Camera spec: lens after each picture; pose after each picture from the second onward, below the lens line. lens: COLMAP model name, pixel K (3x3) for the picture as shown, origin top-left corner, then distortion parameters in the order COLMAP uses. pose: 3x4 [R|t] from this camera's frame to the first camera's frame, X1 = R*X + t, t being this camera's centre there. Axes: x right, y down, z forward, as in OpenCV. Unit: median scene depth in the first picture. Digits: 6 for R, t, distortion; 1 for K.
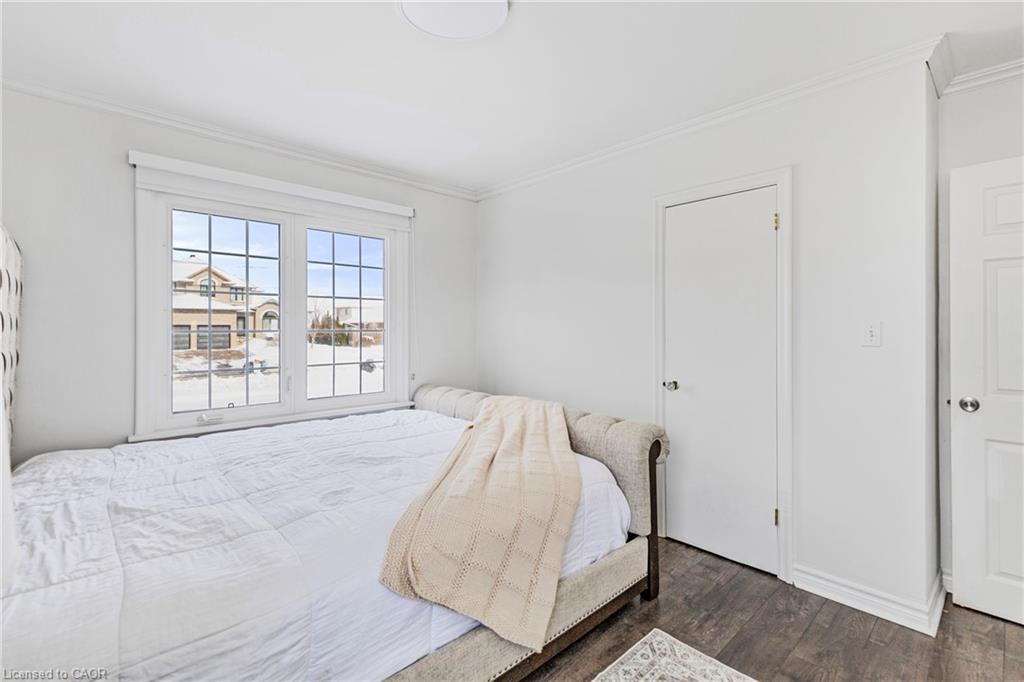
lens RADIAL K [[466.0, 0, 519.3], [0, 466.0, 327.2], [0, 0, 1]] dist [0.006145, -0.000087]
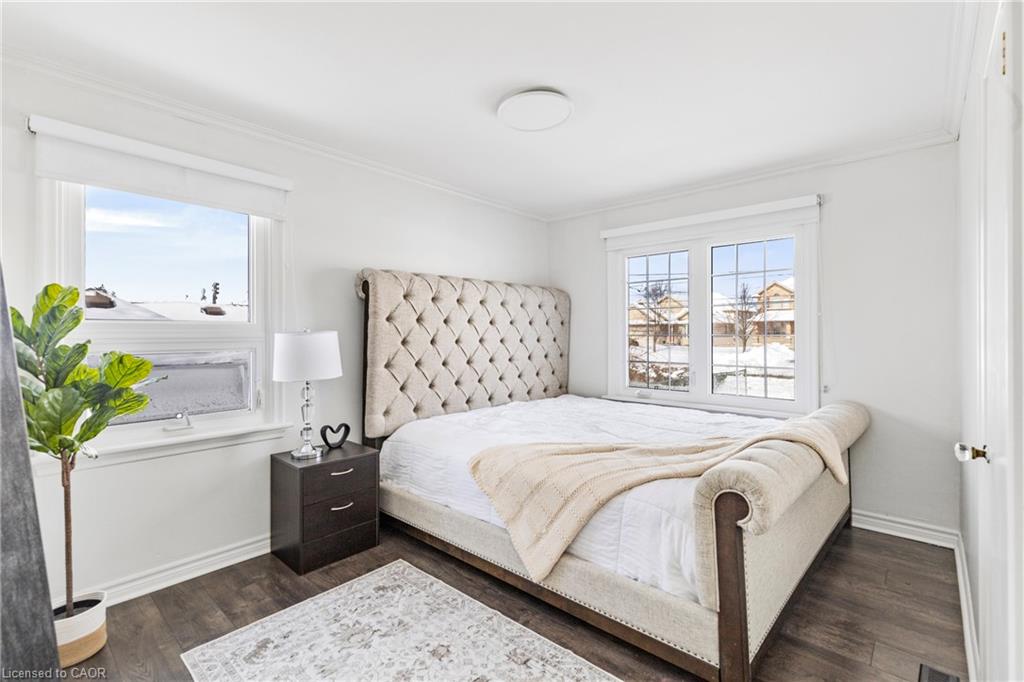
lens RADIAL K [[466.0, 0, 519.3], [0, 466.0, 327.2], [0, 0, 1]] dist [0.006145, -0.000087]
pose [[0.079895, -0.012818, -0.996721, 0.813974], [0.007626, 0.999896, -0.012247, -0.001690], [0.996774, -0.006622, 0.079984, 0.516044]]
